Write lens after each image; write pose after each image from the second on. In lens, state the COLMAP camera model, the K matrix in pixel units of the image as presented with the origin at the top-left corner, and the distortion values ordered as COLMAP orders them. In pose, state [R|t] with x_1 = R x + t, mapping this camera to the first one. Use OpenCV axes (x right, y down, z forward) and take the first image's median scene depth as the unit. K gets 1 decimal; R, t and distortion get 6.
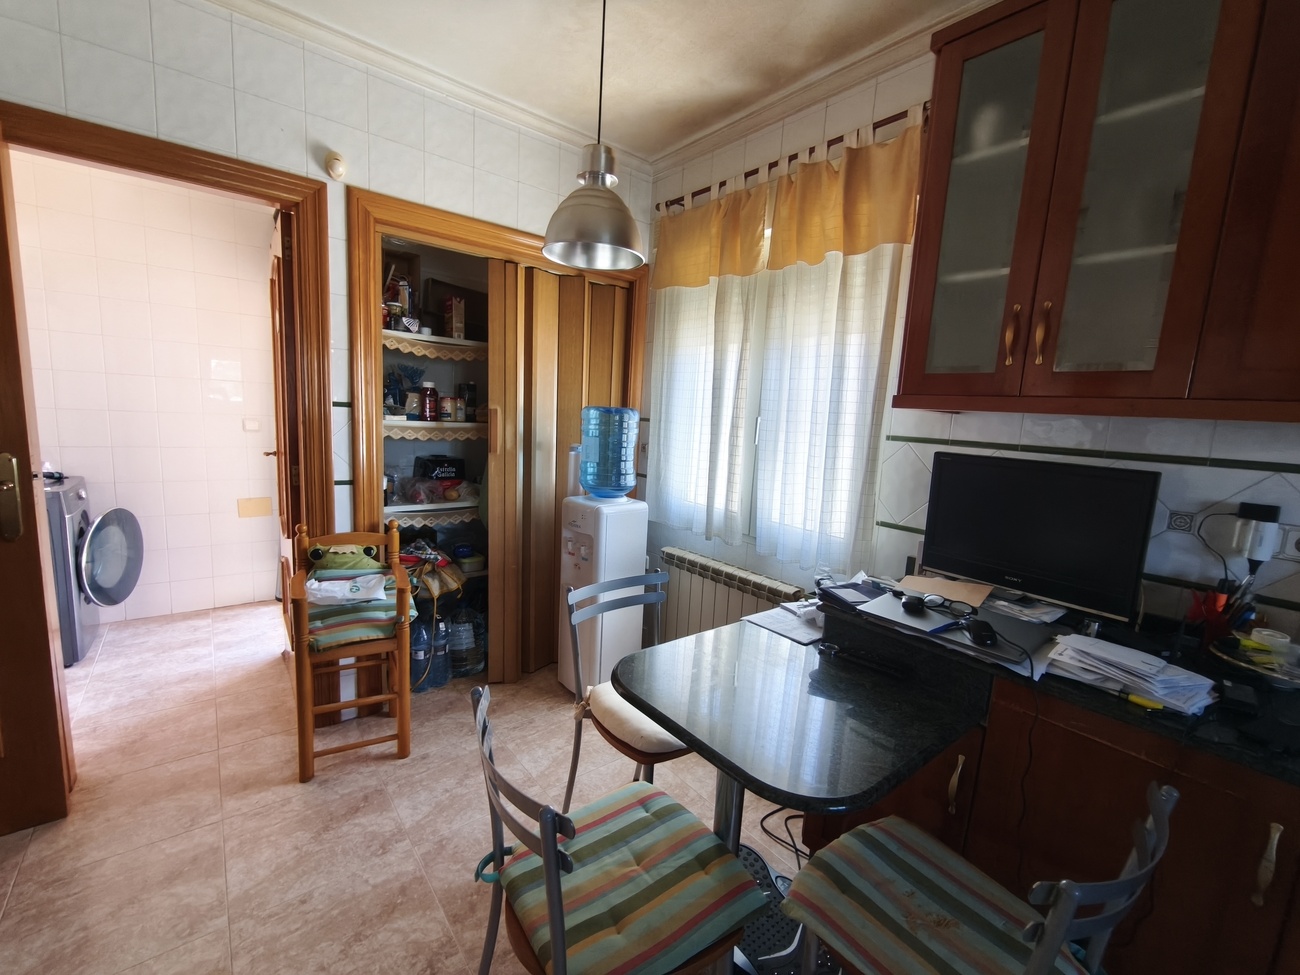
lens RADIAL K [[542.2, 0, 640.2], [0, 542.2, 490.6], [0, 0, 1]] dist [0.001129, -0.002478]
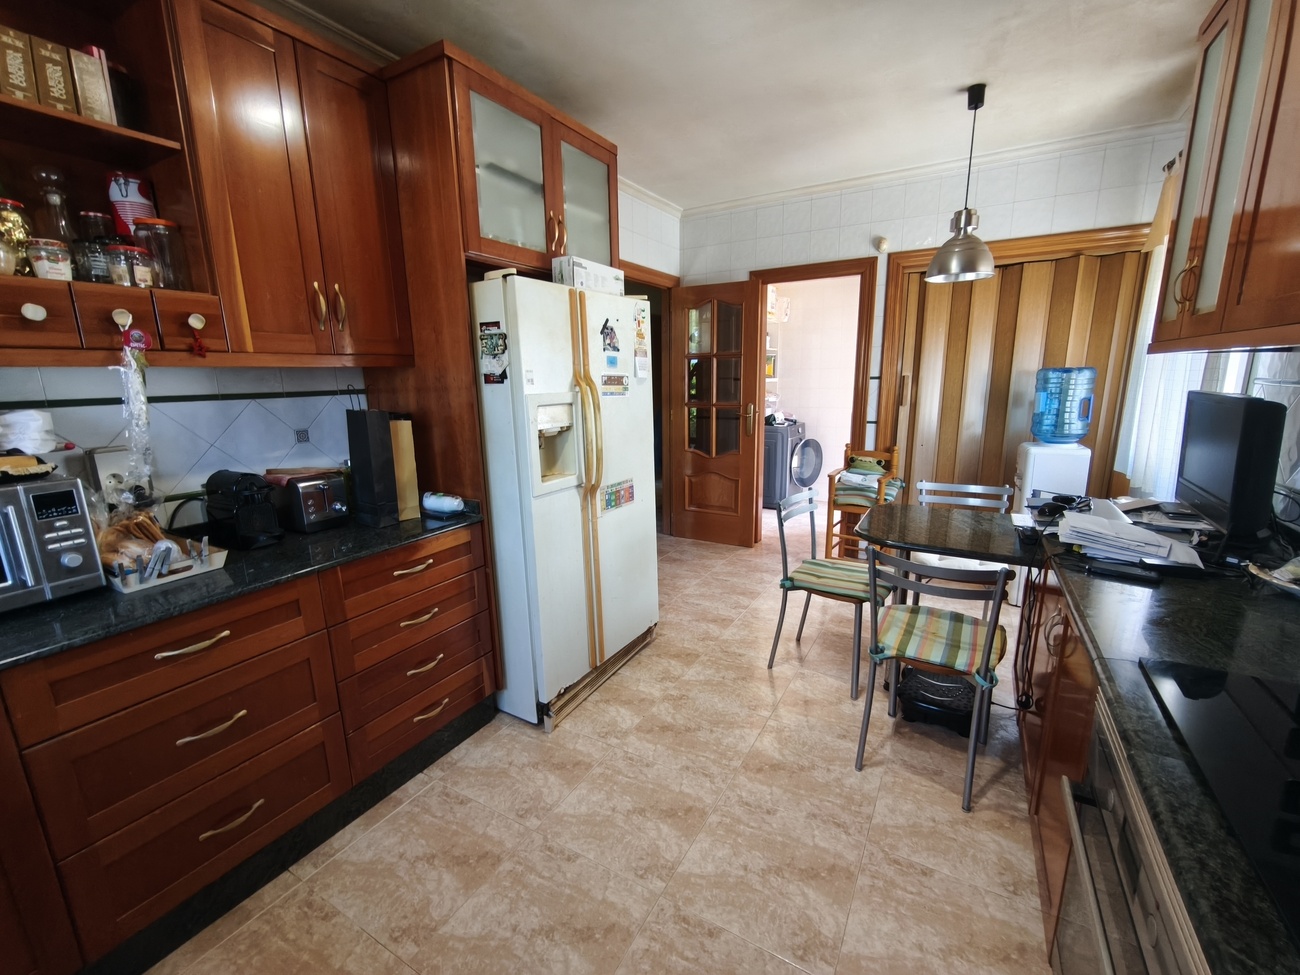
lens RADIAL K [[542.2, 0, 651.6], [0, 542.2, 483.4], [0, 0, 1]] dist [0.001129, -0.002478]
pose [[0.355481, 0.124935, -0.926296, 0.888136], [-0.088698, 0.991063, 0.099631, 0.072603], [0.930465, 0.046743, 0.363386, -0.317714]]
